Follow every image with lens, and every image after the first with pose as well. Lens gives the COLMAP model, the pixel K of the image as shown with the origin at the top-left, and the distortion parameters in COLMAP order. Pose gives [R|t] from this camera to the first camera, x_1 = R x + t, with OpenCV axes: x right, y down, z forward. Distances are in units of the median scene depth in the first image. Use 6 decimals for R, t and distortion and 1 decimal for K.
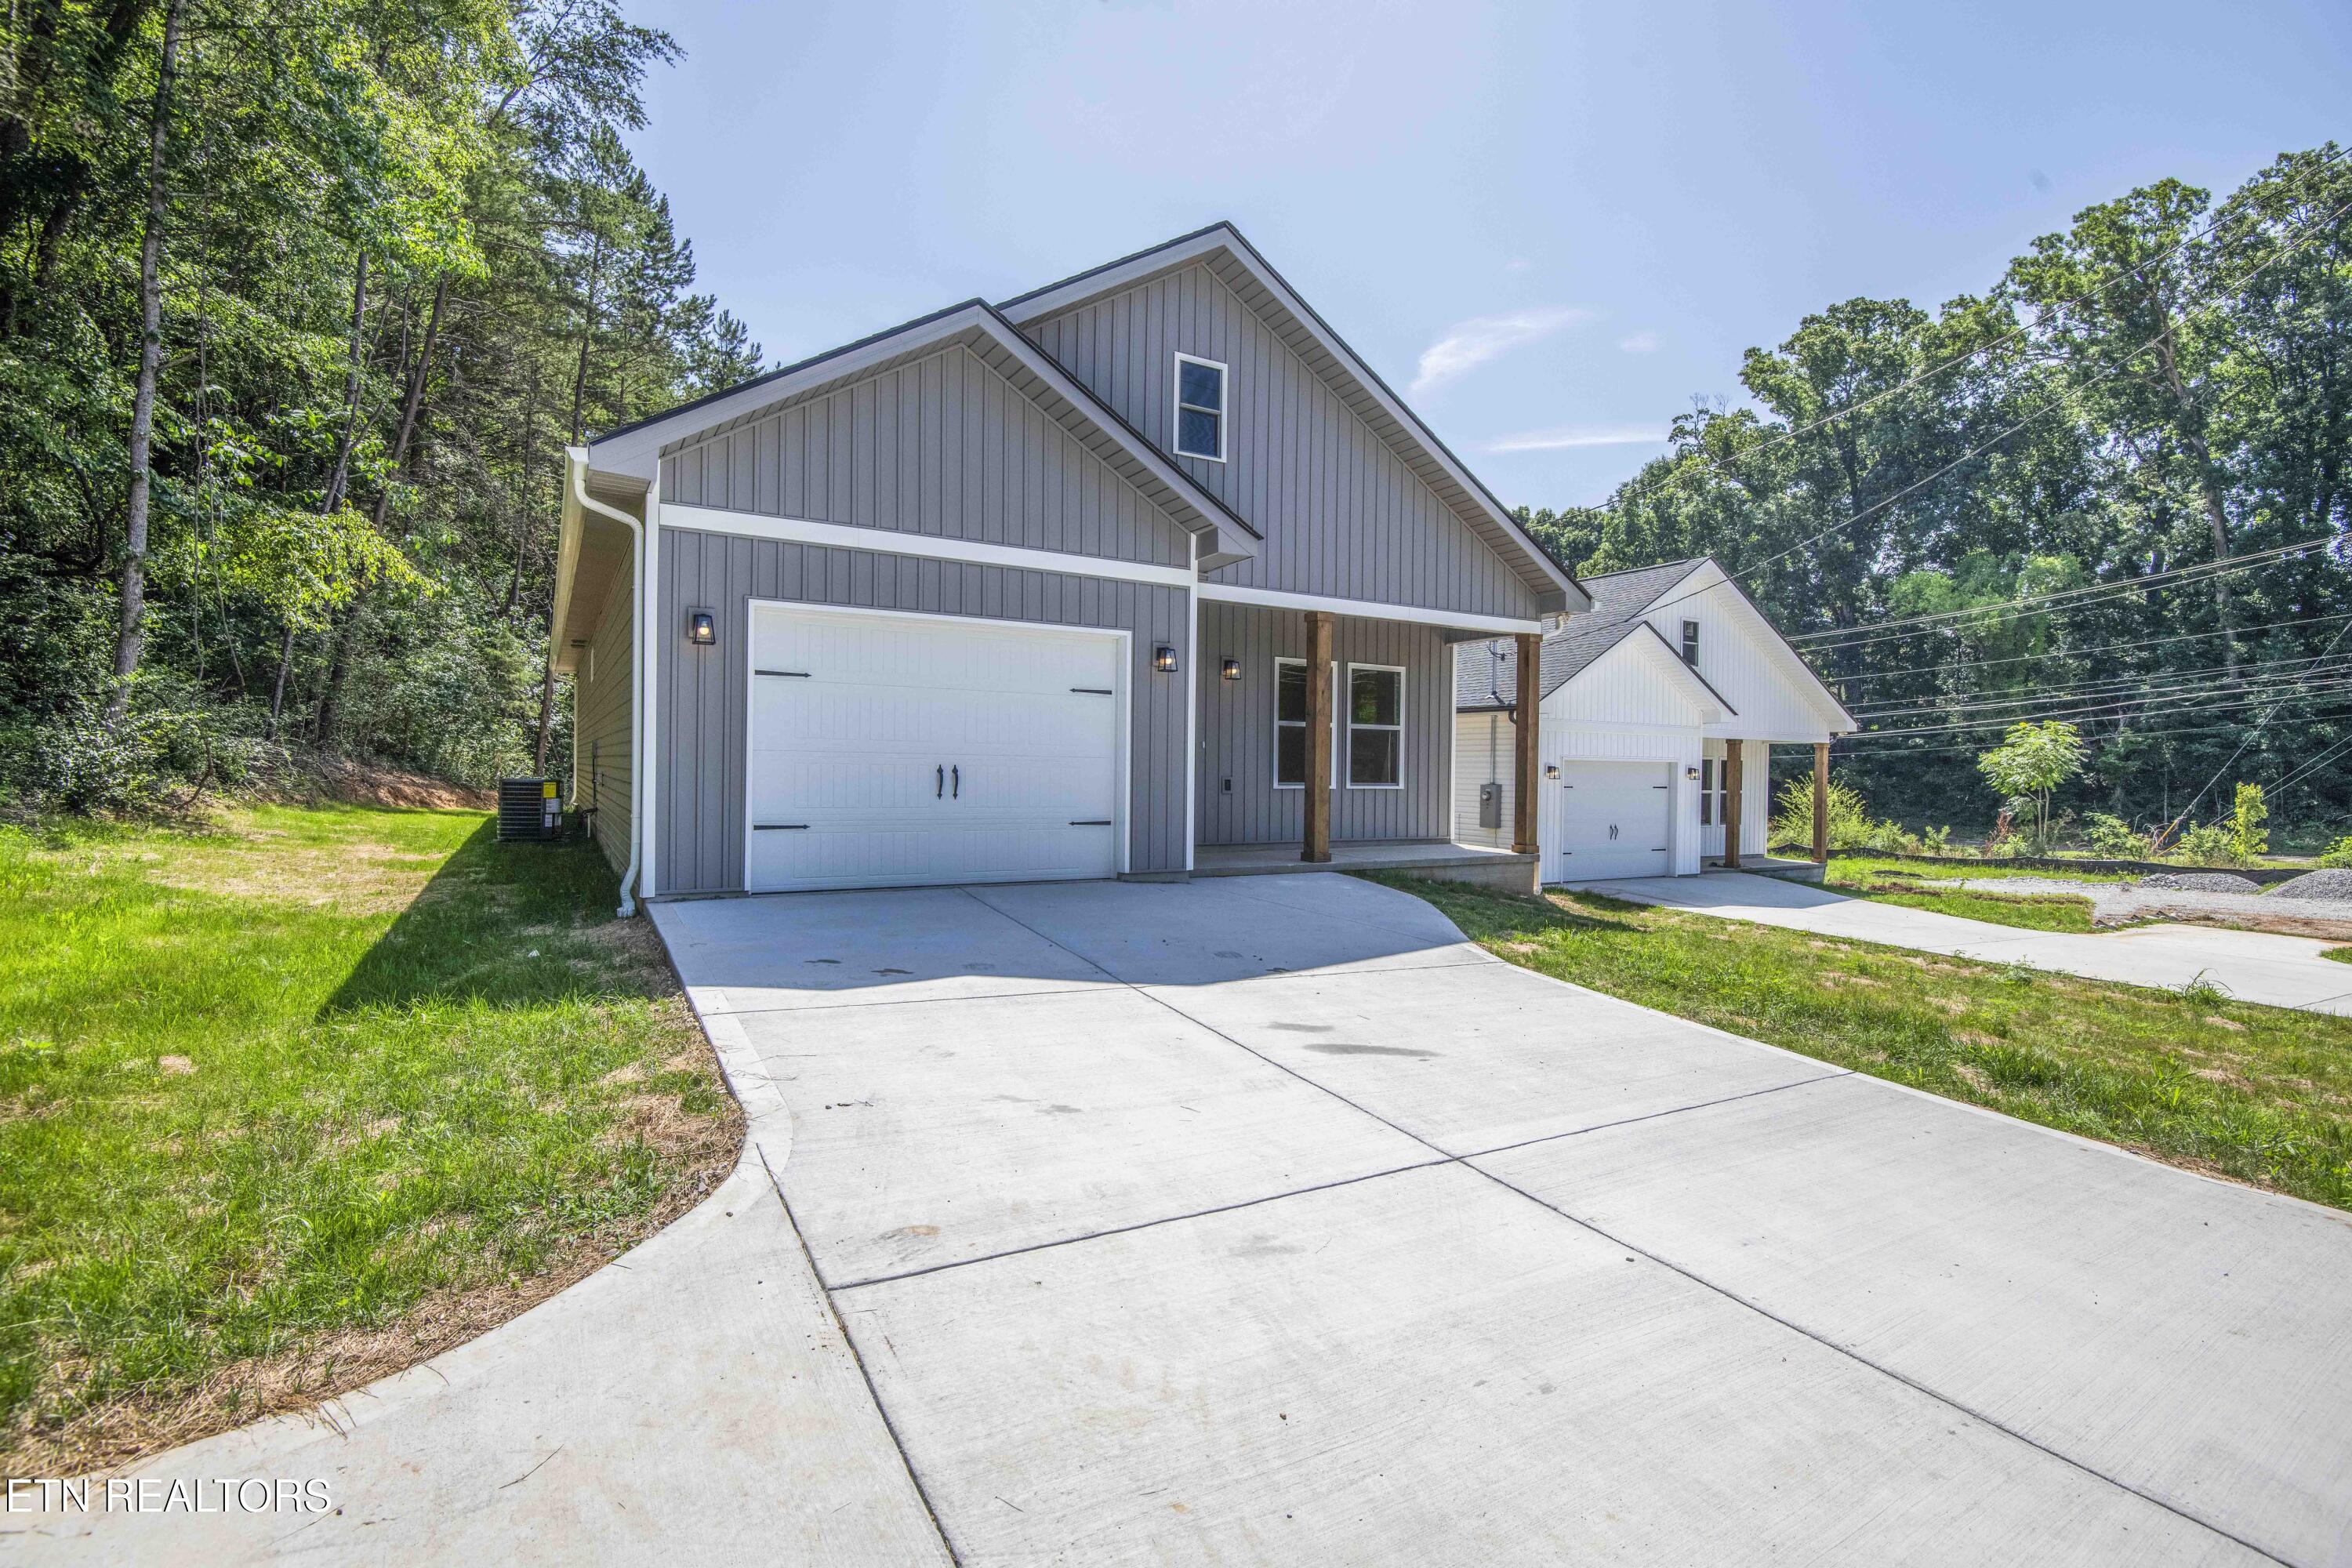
lens RADIAL K [[1091.4, 0, 1191.1], [0, 1091.4, 779.2], [0, 0, 1]] dist [-0.018176, -0.016671]
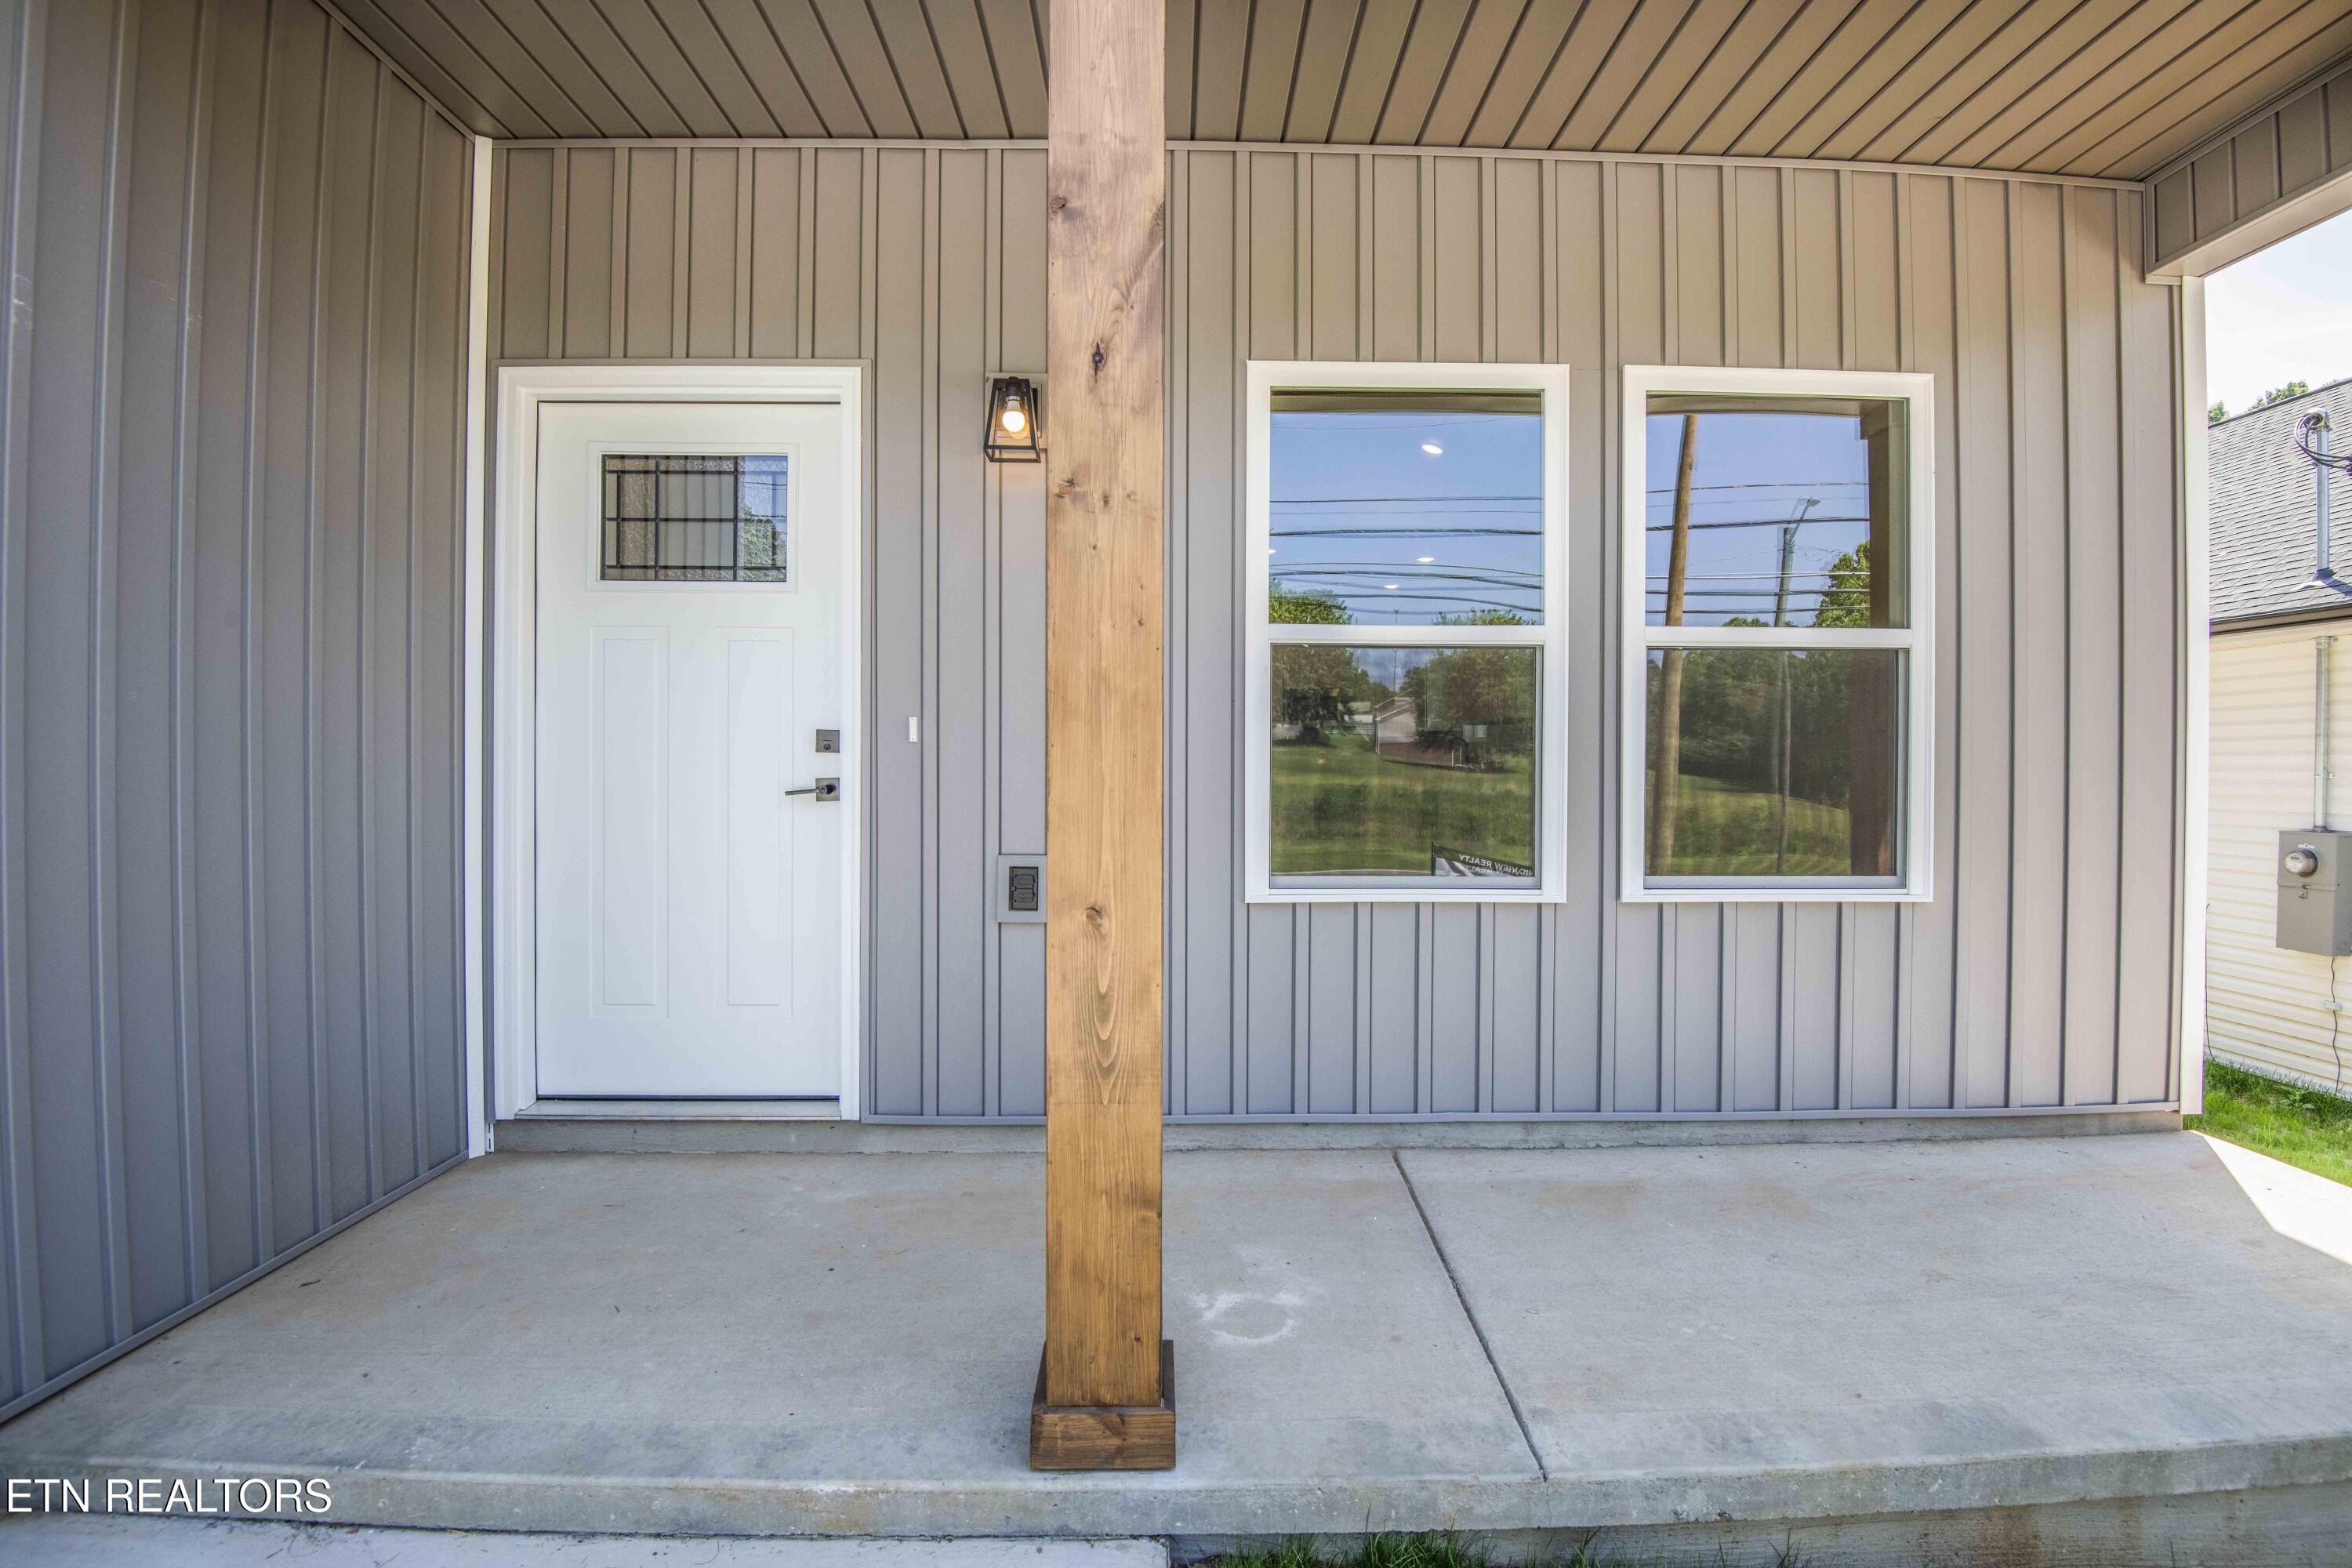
lens RADIAL K [[1087.4, 0, 1187.2], [0, 1087.4, 781.0], [0, 0, 1]] dist [0.001601, -0.031546]
pose [[0.868476, -0.003670, -0.495717, 0.206954], [0.003131, 0.999993, -0.001919, -0.020176], [0.495721, 0.000115, 0.868482, 0.873483]]
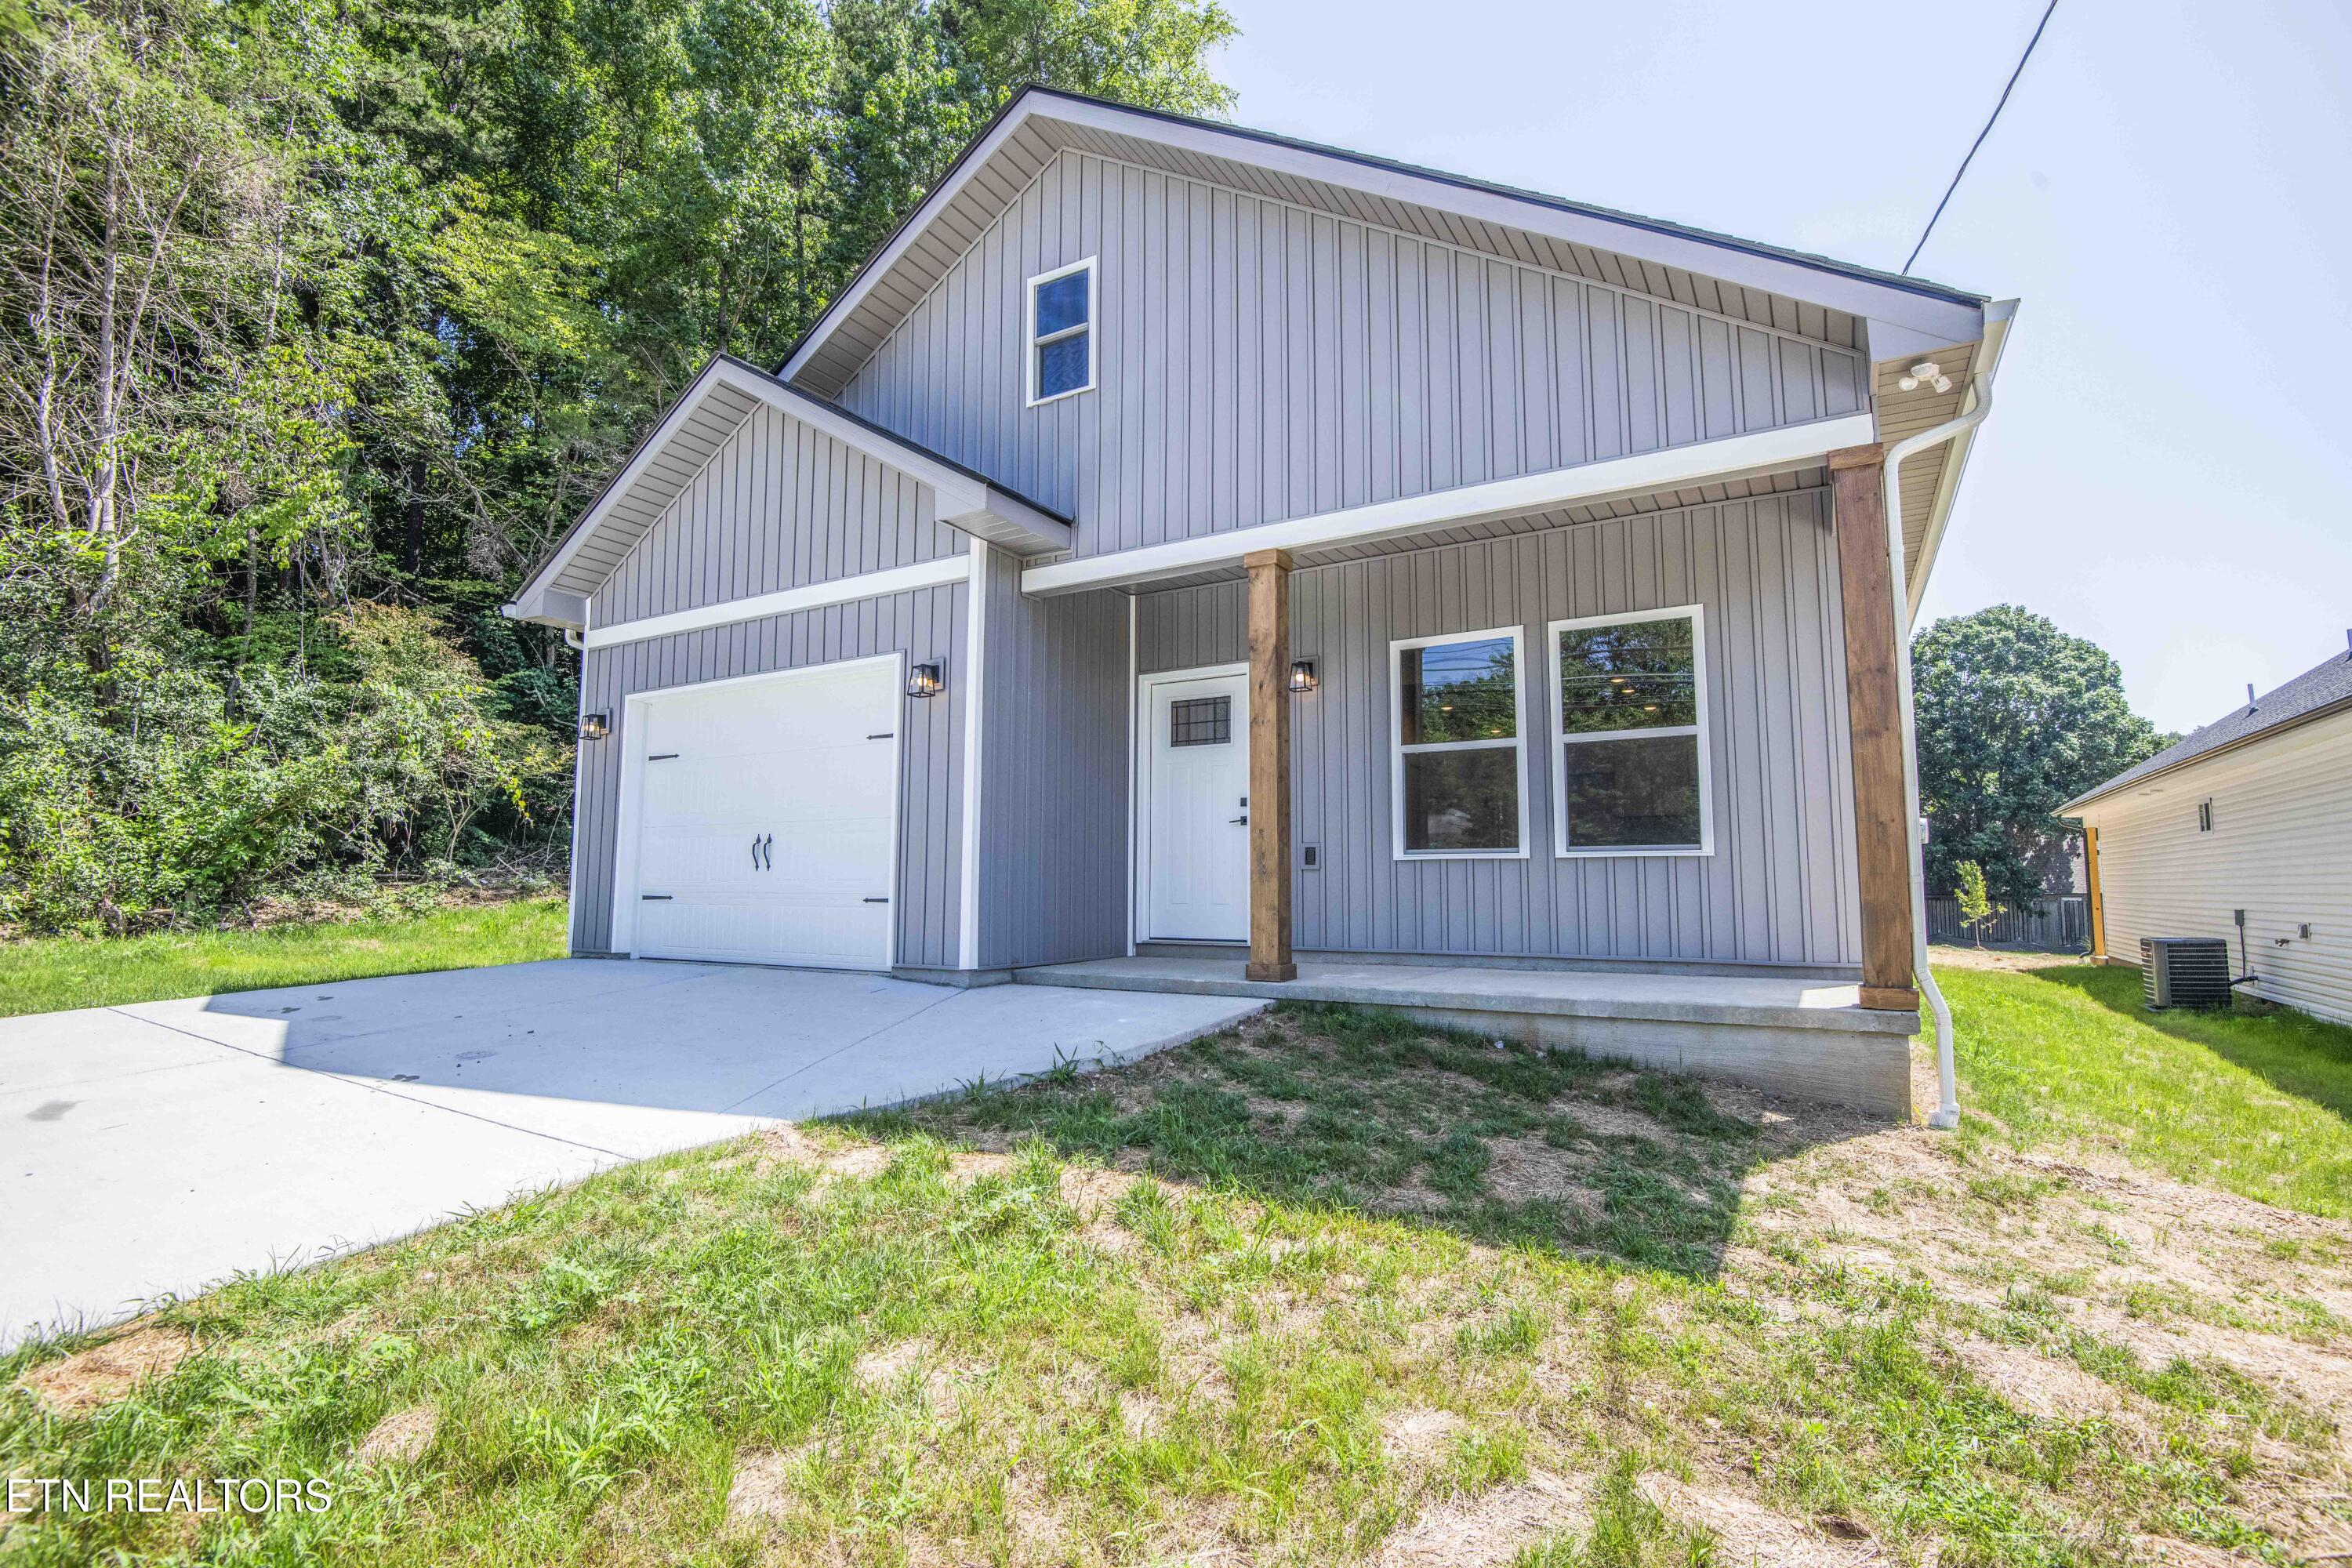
lens RADIAL K [[1091.4, 0, 1191.1], [0, 1091.4, 779.2], [0, 0, 1]] dist [-0.018176, -0.016671]
pose [[0.477316, -0.099730, -0.873054, 0.608202], [-0.001343, 0.993455, -0.114218, 0.036623], [0.878731, 0.055691, 0.474058, 0.692877]]
